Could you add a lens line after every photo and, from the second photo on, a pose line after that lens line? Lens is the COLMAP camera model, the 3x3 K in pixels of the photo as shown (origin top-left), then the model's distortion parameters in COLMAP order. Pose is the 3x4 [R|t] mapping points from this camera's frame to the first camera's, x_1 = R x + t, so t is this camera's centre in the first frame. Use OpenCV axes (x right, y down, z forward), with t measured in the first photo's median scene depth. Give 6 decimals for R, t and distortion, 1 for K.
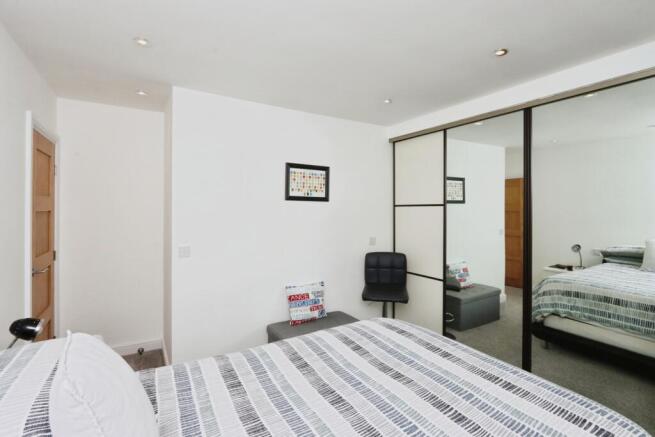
lens RADIAL K [[320.2, 0, 326.1], [0, 320.2, 211.7], [0, 0, 1]] dist [0.001786, 0.000154]
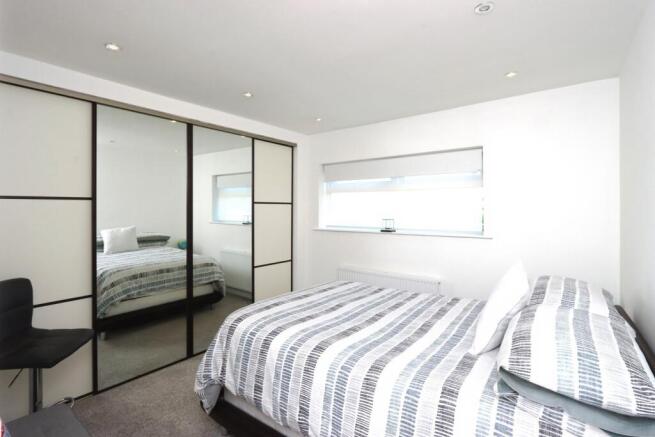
lens RADIAL K [[302.8, 0, 325.5], [0, 302.8, 216.1], [0, 0, 1]] dist [-0.021609, -0.000305]
pose [[-0.380314, -0.020874, 0.924622, -0.539059], [0.018393, 0.999377, 0.030128, 0.010189], [-0.924674, 0.028465, -0.379693, 0.775681]]
